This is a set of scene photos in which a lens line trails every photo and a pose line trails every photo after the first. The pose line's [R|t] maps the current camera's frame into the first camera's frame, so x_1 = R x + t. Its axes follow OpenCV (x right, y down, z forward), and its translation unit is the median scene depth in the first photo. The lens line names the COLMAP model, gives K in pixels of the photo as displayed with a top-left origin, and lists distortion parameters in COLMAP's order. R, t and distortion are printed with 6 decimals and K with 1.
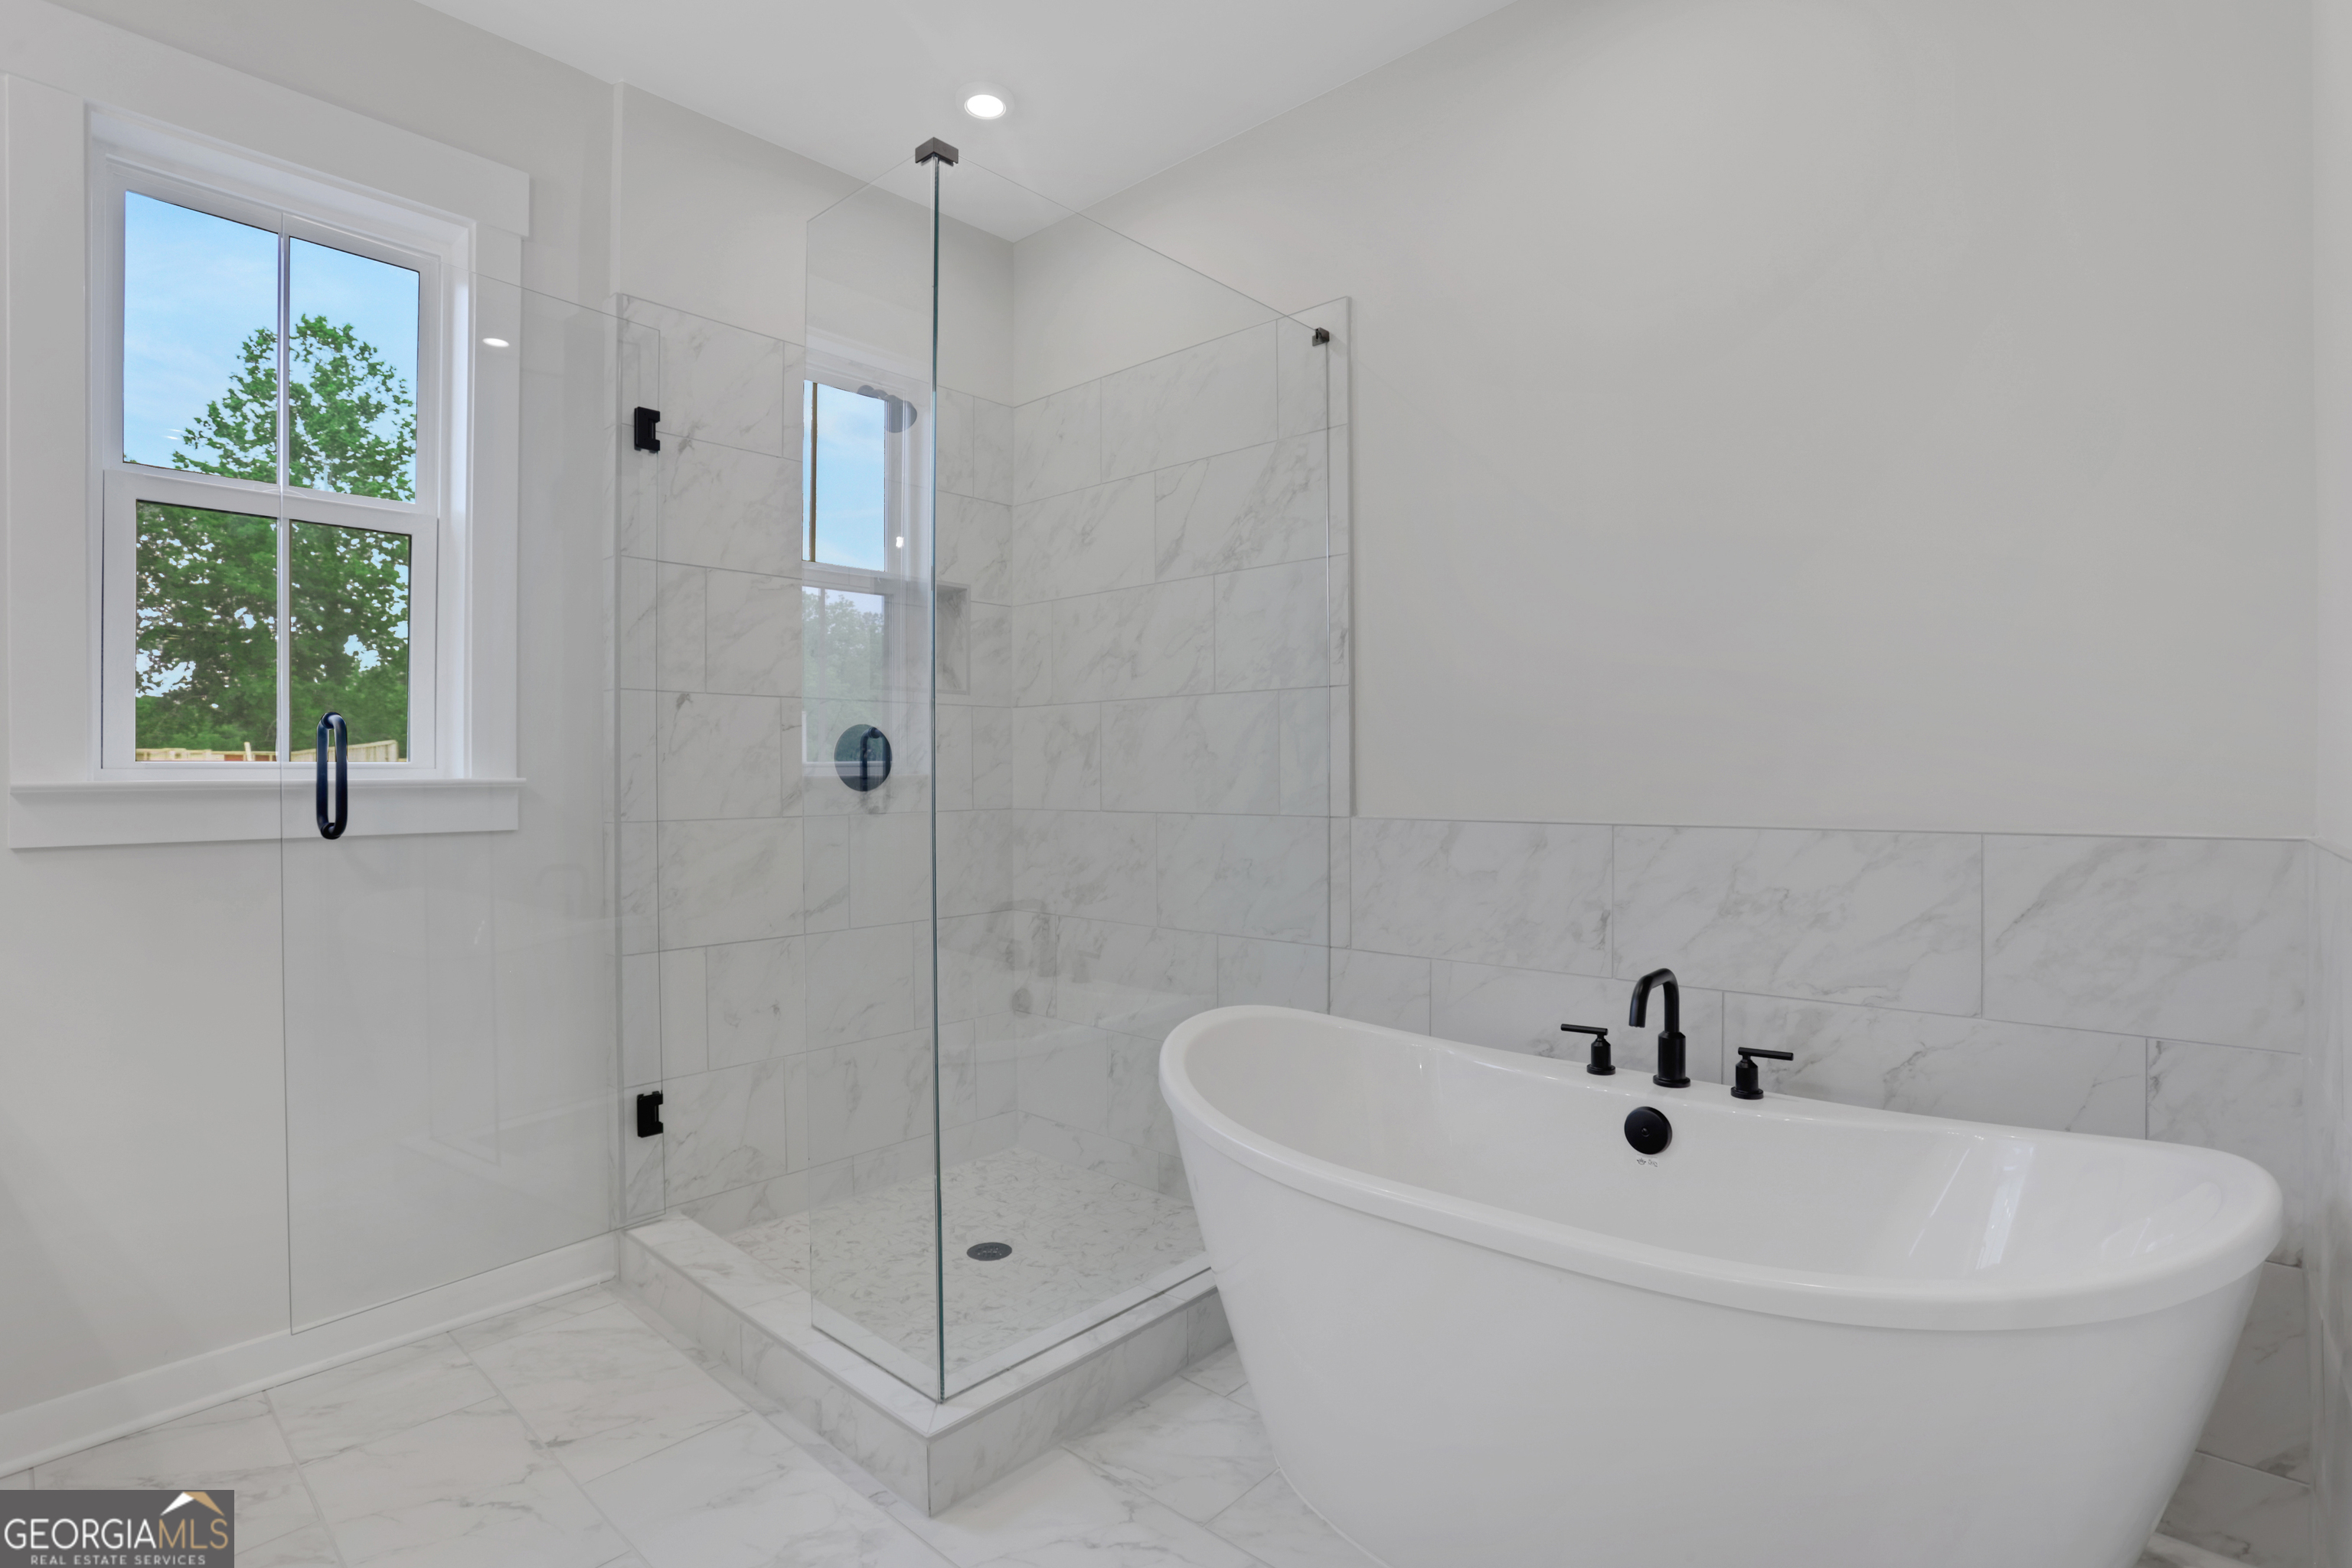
lens RADIAL K [[1111.0, 0, 1161.2], [0, 1111.0, 768.7], [0, 0, 1]] dist [-0.075076, 0.025591]
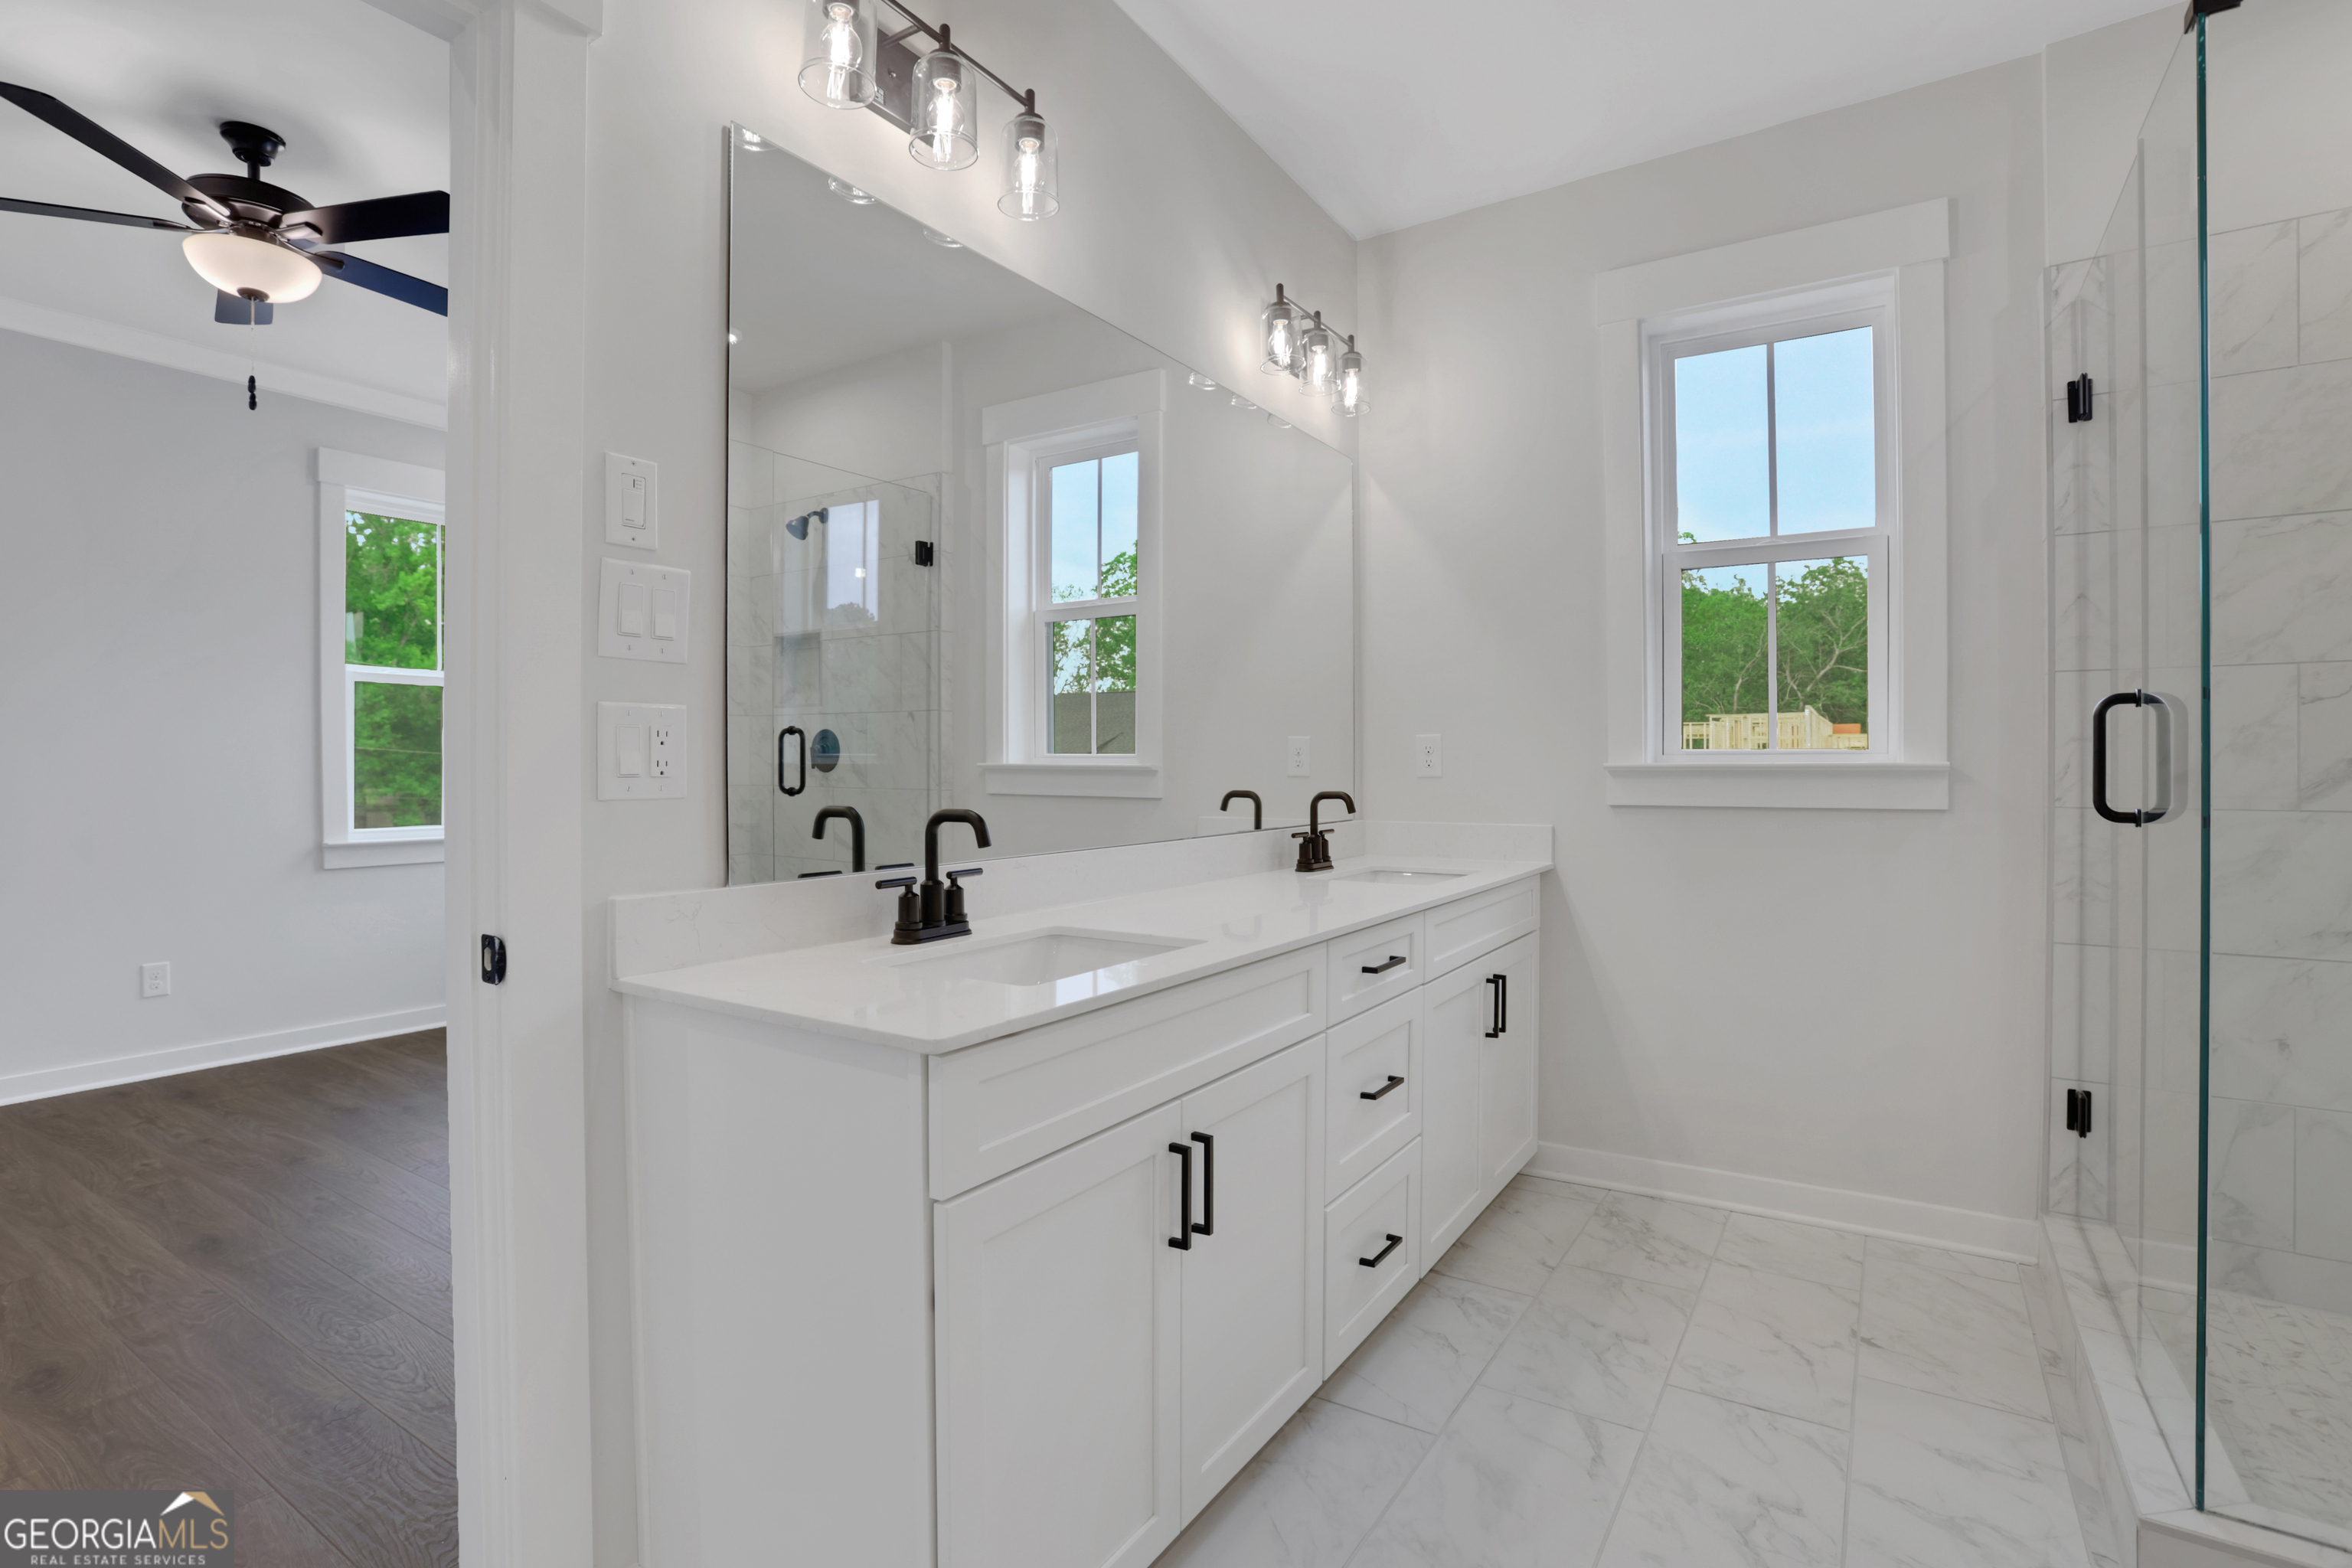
lens RADIAL K [[1139.2, 0, 1168.1], [0, 1139.2, 773.8], [0, 0, 1]] dist [-0.079595, 0.034329]
pose [[0.132223, 0.013468, -0.991129, 0.468750], [0.005578, 0.999882, 0.014331, 0.000332], [0.991204, -0.007424, 0.132132, 0.095762]]
